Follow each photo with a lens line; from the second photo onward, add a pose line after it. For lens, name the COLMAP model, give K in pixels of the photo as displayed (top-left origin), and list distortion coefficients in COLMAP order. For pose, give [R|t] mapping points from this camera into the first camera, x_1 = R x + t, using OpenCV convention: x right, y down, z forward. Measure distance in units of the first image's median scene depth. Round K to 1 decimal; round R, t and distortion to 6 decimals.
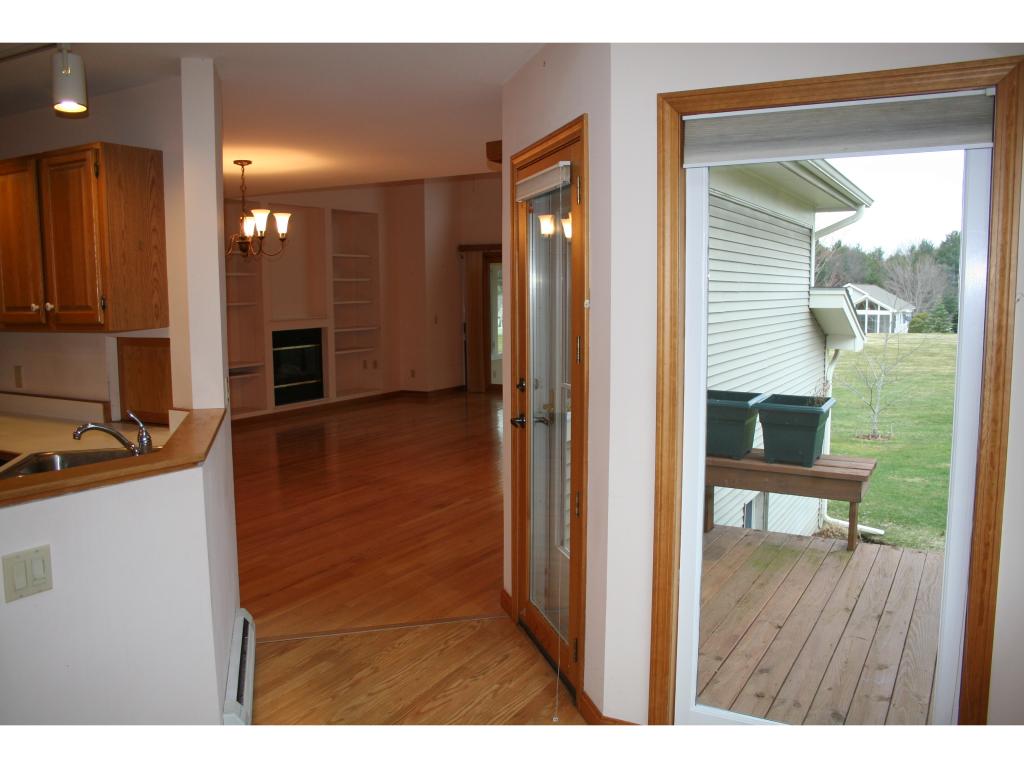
lens RADIAL K [[858.2, 0, 520.9], [0, 858.2, 387.8], [0, 0, 1]] dist [-0.133690, 0.092991]
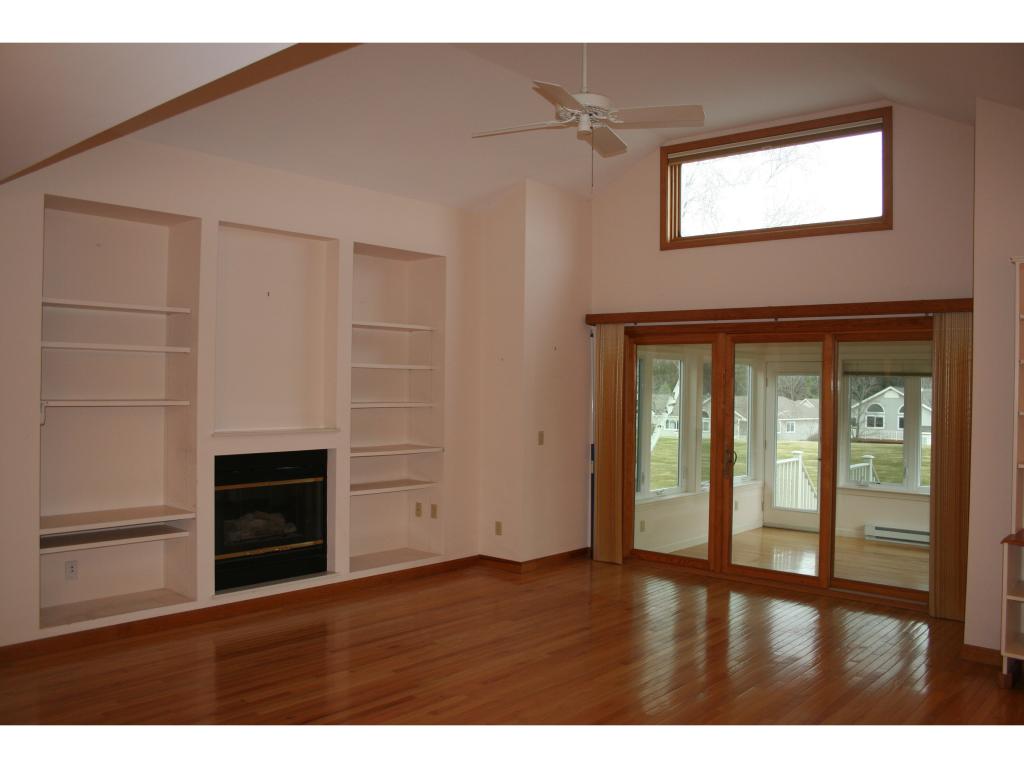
lens RADIAL K [[858.2, 0, 513.0], [0, 858.2, 384.0], [0, 0, 1]] dist [-0.133690, 0.092991]
pose [[0.979454, 0.021716, -0.200494, -0.001149], [-0.045188, 0.992539, -0.113249, -0.054385], [0.196539, 0.119982, 0.973127, 0.466376]]
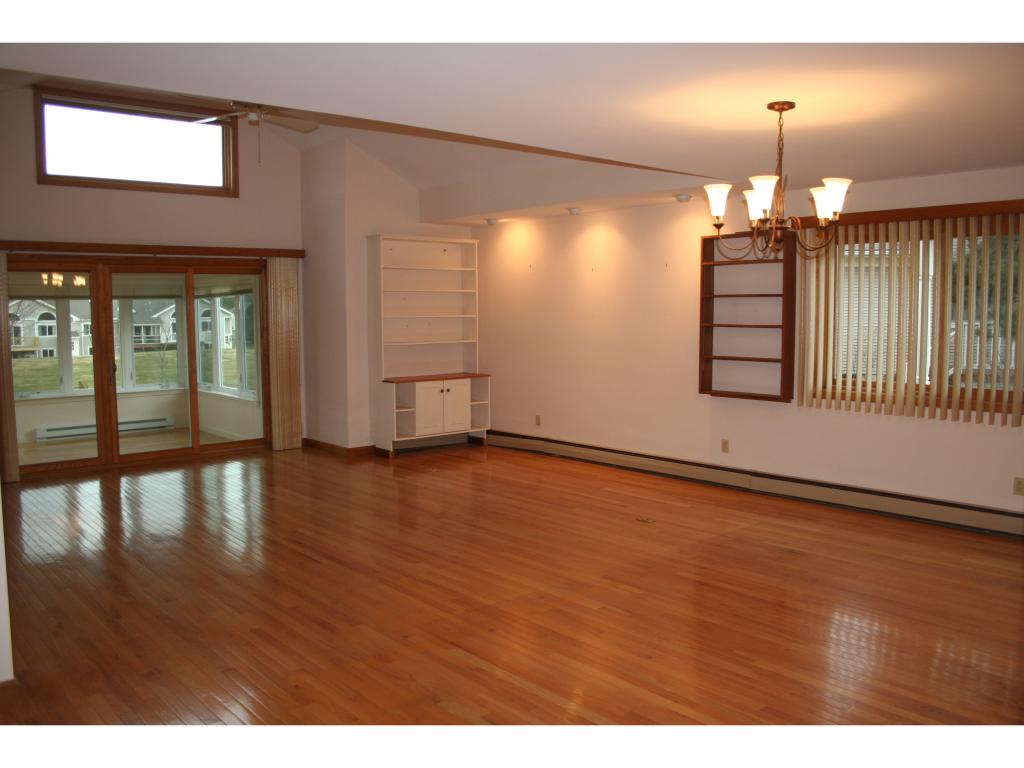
lens RADIAL K [[858.2, 0, 514.9], [0, 858.2, 388.1], [0, 0, 1]] dist [-0.133690, 0.092991]
pose [[0.342038, -0.087260, 0.935626, -0.540305], [0.115727, 0.992011, 0.050213, -0.056910], [-0.932533, 0.091102, 0.349404, 0.522482]]
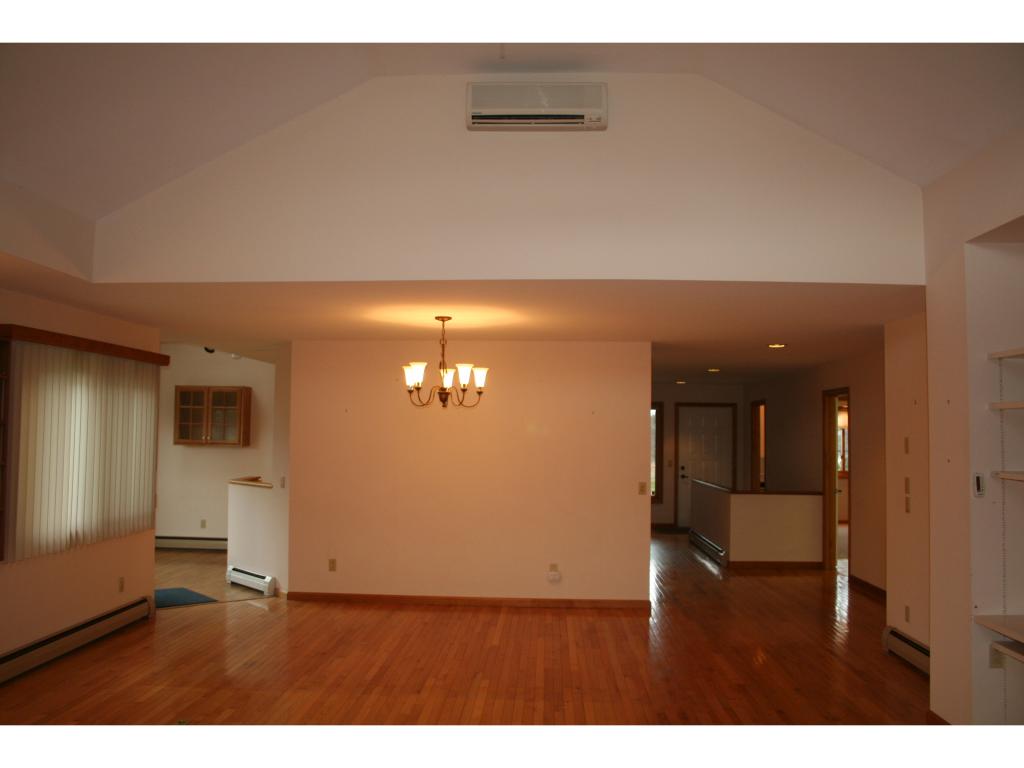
lens RADIAL K [[858.2, 0, 530.8], [0, 858.2, 377.6], [0, 0, 1]] dist [-0.133690, 0.092991]
pose [[-0.883460, -0.042869, -0.466542, 0.039241], [-0.066035, 0.997258, 0.033413, -0.125551], [0.463830, 0.060327, -0.883868, 1.064328]]
